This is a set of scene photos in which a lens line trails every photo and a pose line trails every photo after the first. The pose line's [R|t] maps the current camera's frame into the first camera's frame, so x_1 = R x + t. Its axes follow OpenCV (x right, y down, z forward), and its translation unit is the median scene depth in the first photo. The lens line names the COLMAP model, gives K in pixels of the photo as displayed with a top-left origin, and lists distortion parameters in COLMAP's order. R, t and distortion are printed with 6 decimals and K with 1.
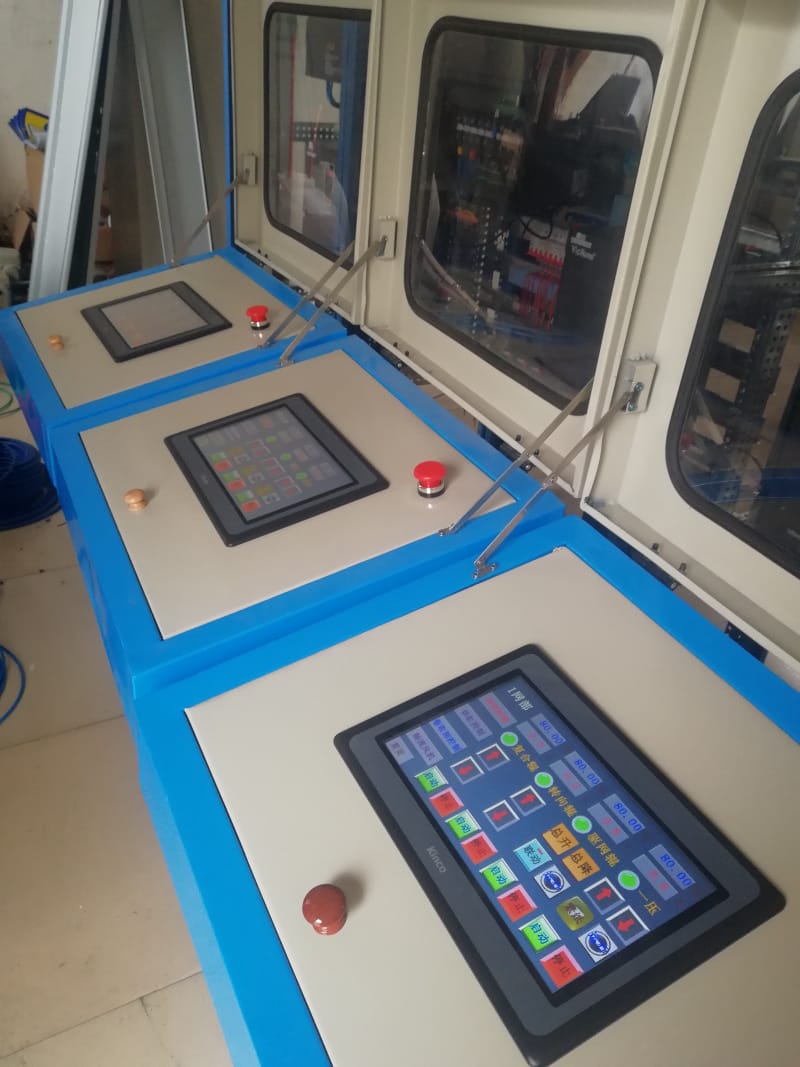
lens RADIAL K [[853.7, 0, 420.7], [0, 853.7, 528.2], [0, 0, 1]] dist [0.020724, 0.002828]
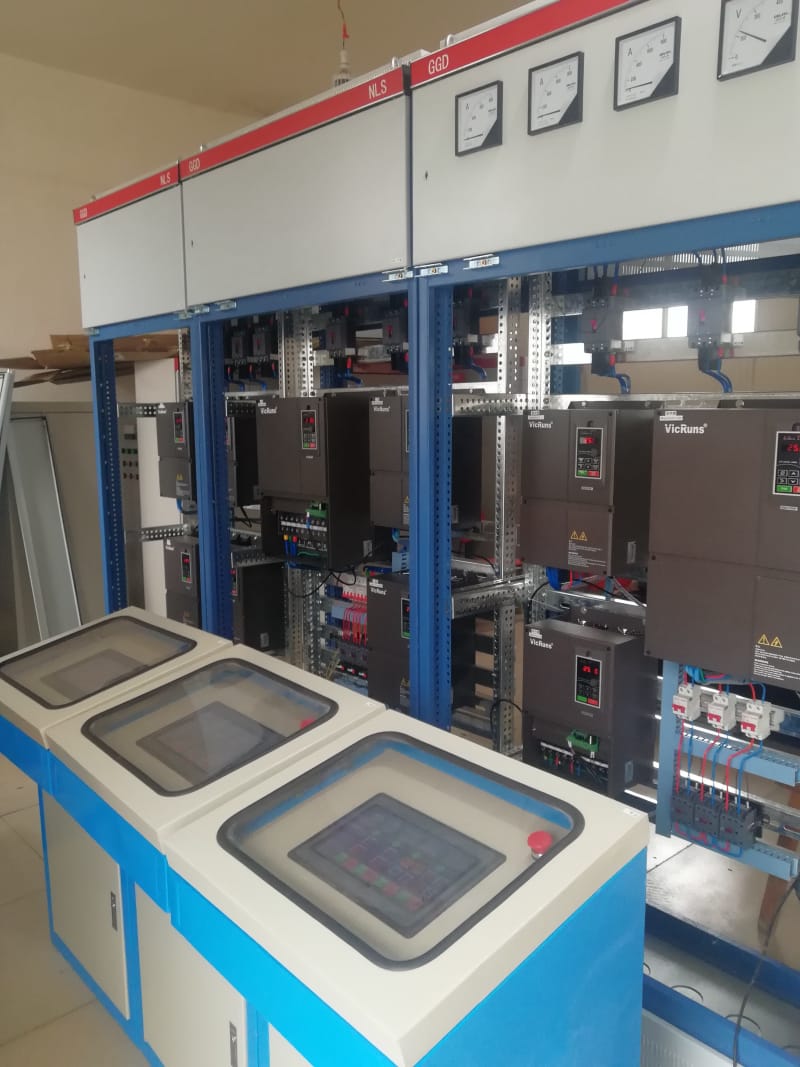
lens RADIAL K [[871.2, 0, 400.0], [0, 871.2, 533.5], [0, 0, 1]] dist [0.006288, 0.005675]
pose [[0.972681, -0.126087, 0.194922, -0.054401], [0.189475, 0.916325, -0.352771, 0.121625], [-0.134132, 0.380066, 0.915182, -0.405538]]
